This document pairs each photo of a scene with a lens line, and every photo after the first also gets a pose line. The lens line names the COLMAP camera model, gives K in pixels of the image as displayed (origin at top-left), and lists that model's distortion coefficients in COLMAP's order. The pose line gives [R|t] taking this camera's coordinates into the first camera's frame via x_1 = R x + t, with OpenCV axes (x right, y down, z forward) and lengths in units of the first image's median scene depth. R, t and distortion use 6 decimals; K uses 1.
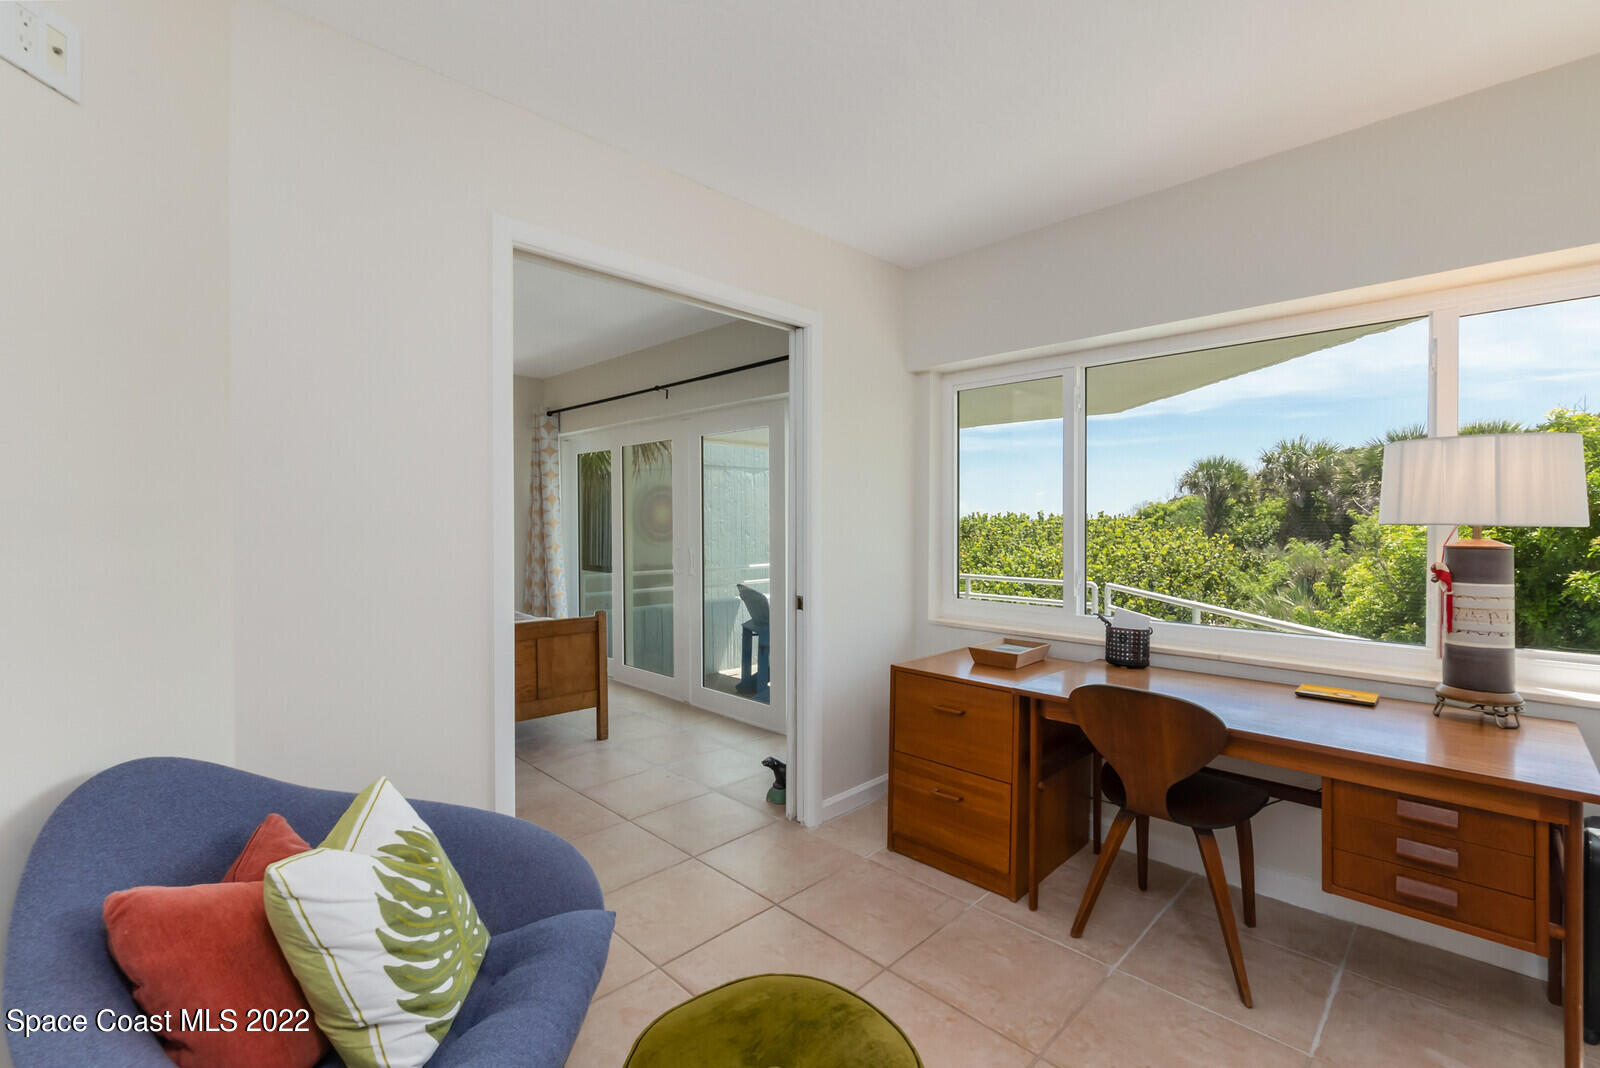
lens RADIAL K [[710.5, 0, 808.7], [0, 710.5, 541.3], [0, 0, 1]] dist [0.003276, -0.000122]
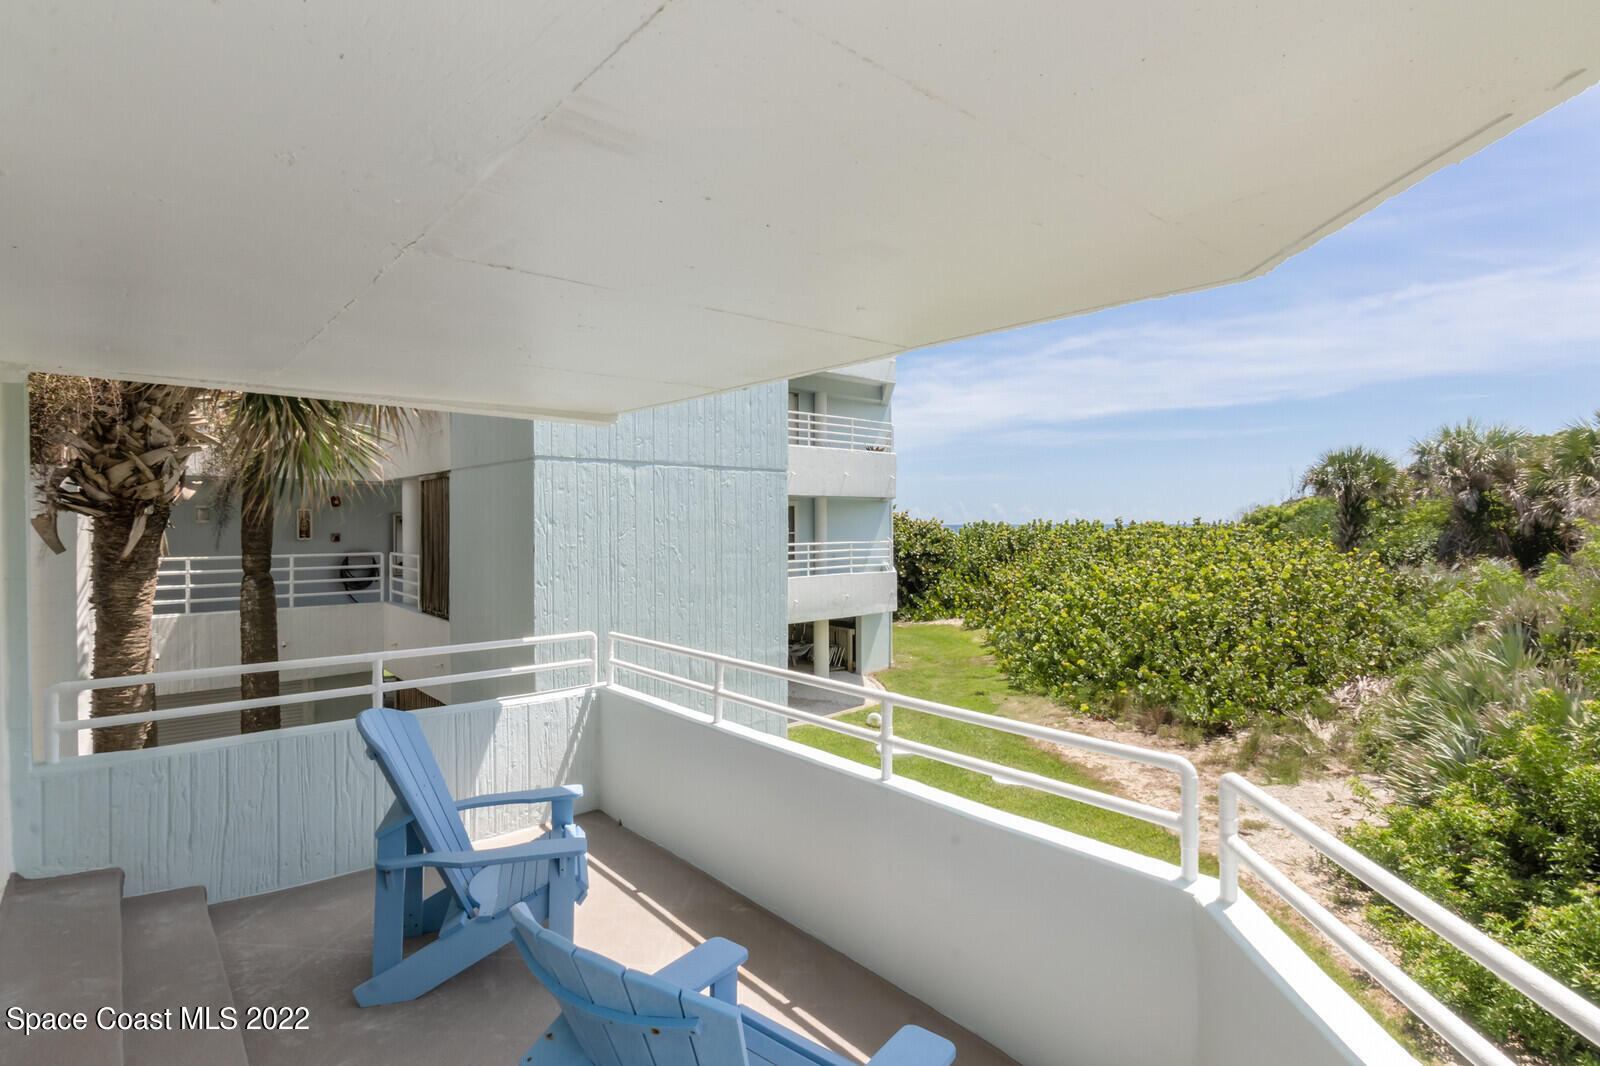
lens RADIAL K [[774.4, 0, 812.4], [0, 774.4, 538.8], [0, 0, 1]] dist [0.002005, 0.000312]
pose [[0.997570, -0.001434, -0.069653, 0.055747], [0.000618, 0.999931, -0.011732, -0.010812], [0.069665, 0.011661, 0.997502, 0.138240]]
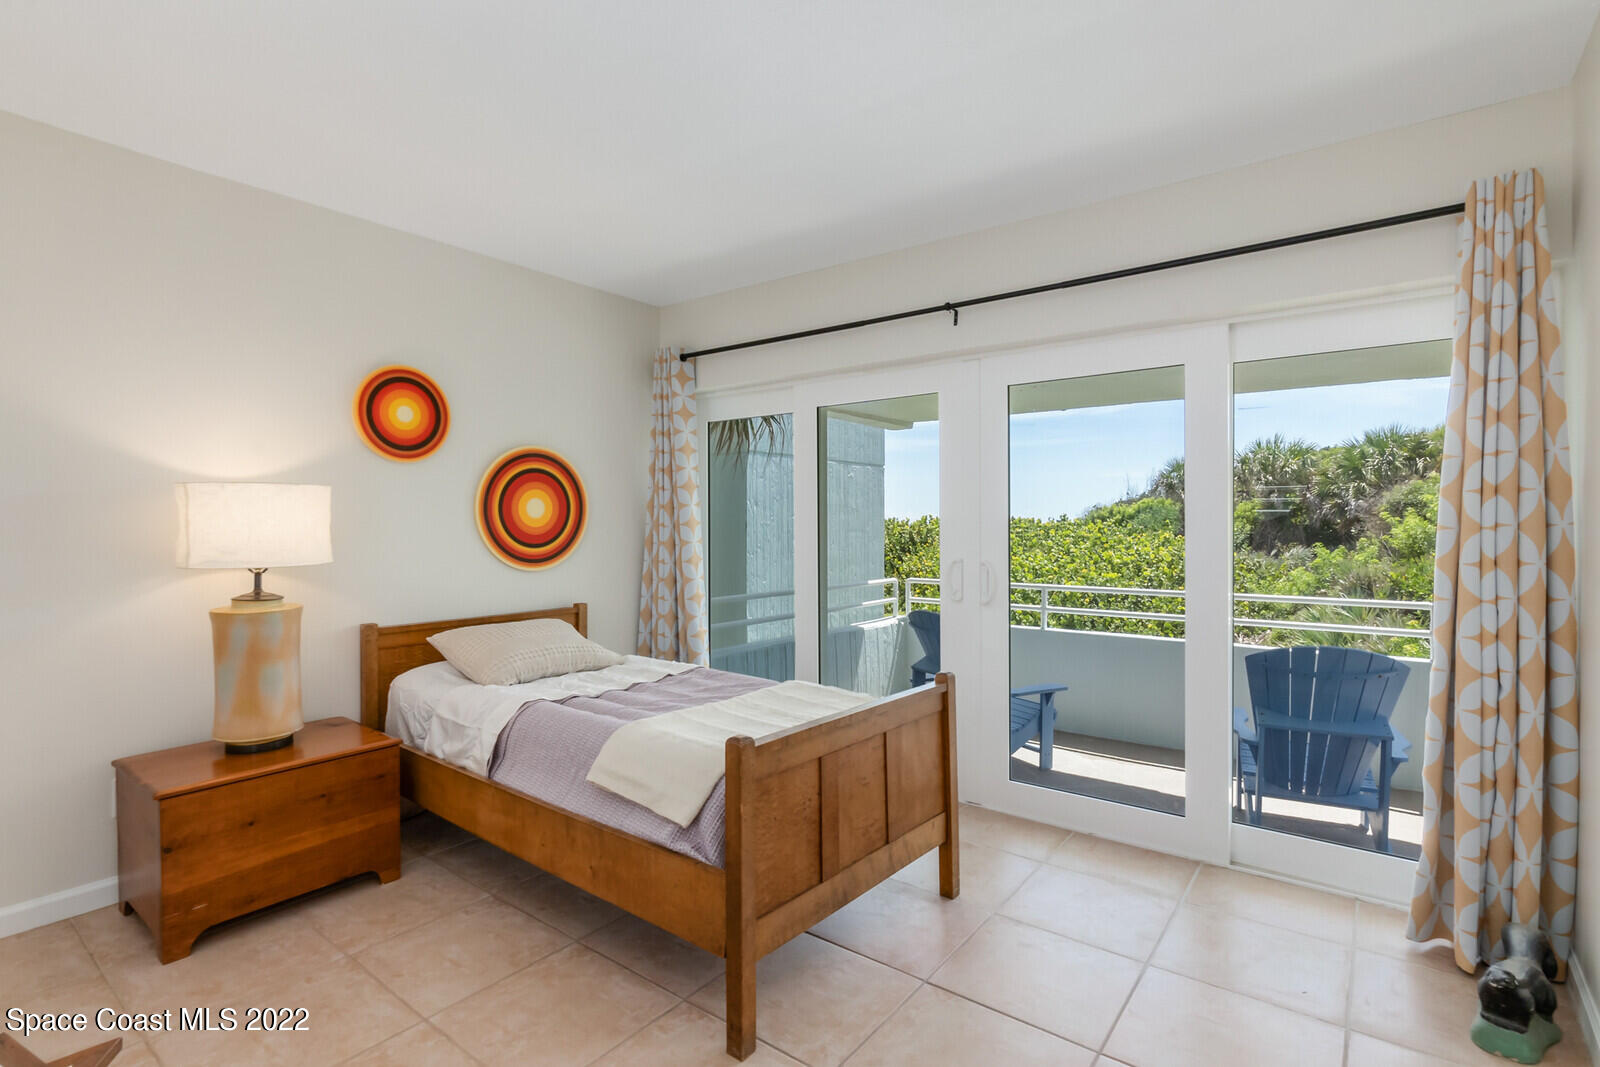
lens RADIAL K [[774.4, 0, 790.5], [0, 774.4, 529.5], [0, 0, 1]] dist [0.002005, 0.000312]
pose [[0.991929, -0.000678, 0.126795, -0.084497], [0.003663, 0.999721, -0.023313, -0.000616], [-0.126743, 0.023590, 0.991655, 0.065795]]
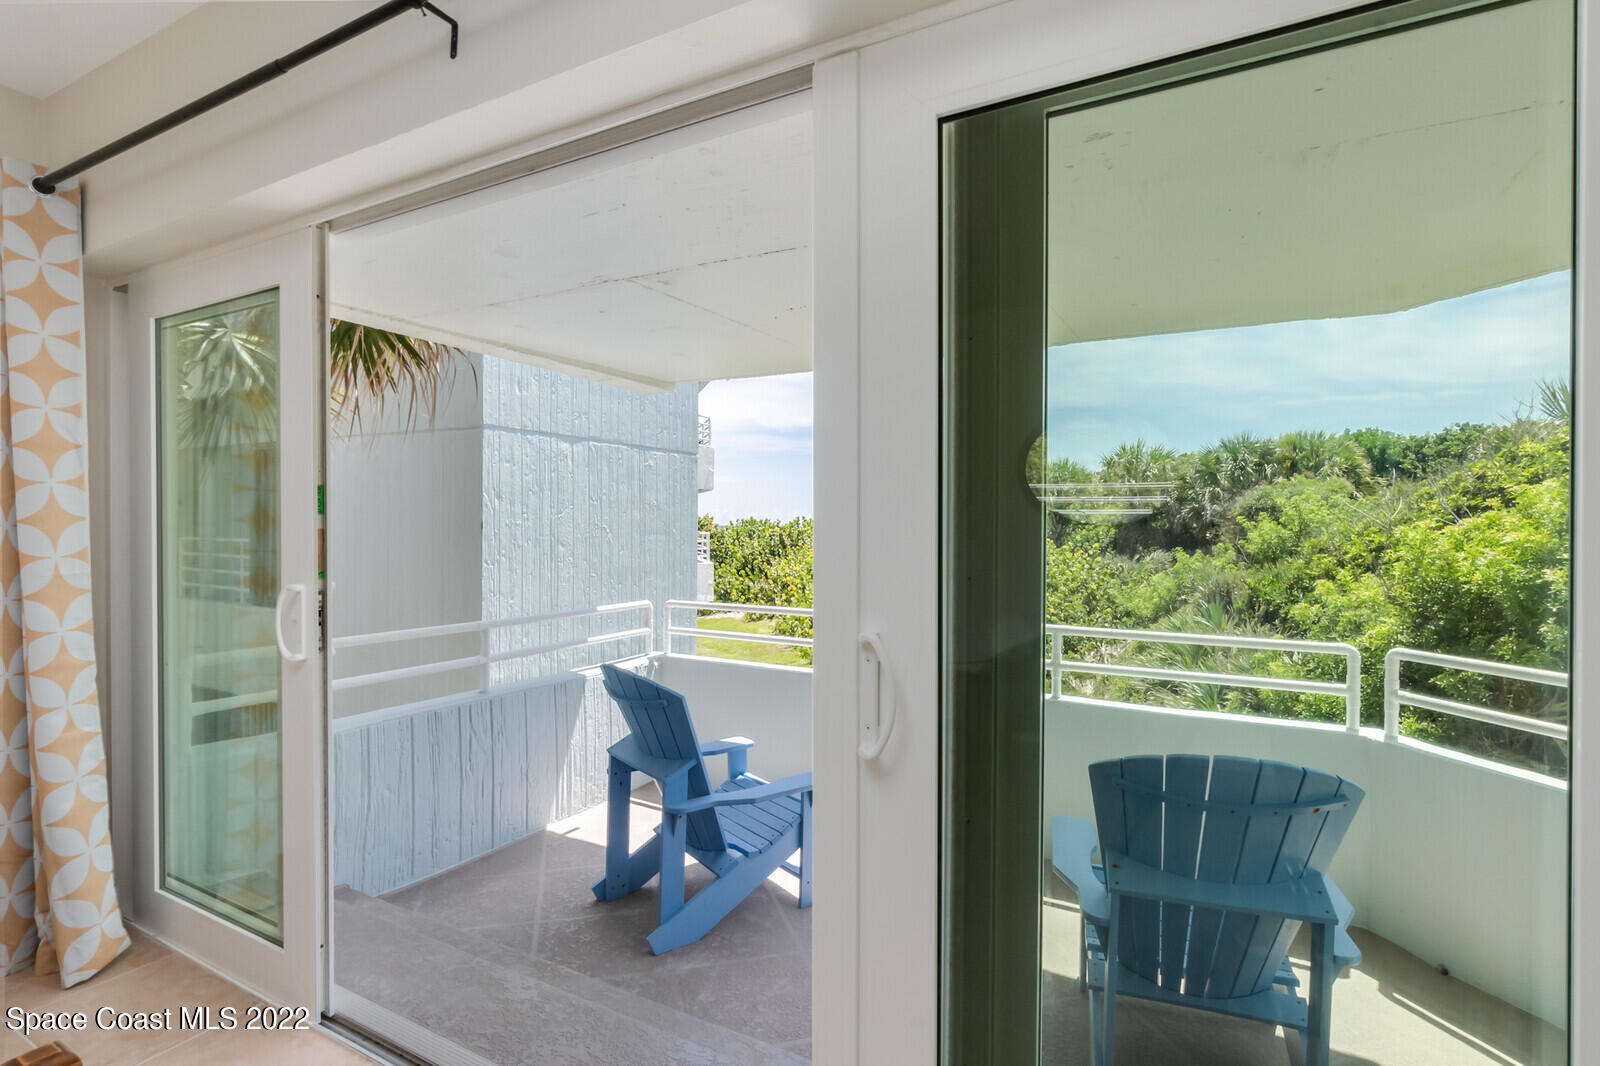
lens RADIAL K [[774.4, 0, 797.9], [0, 774.4, 544.0], [0, 0, 1]] dist [0.002005, 0.000312]
pose [[0.962871, -0.000306, 0.269962, -0.029879], [0.002046, 0.999979, -0.006165, -0.002632], [-0.269954, 0.006488, 0.962851, 0.133023]]
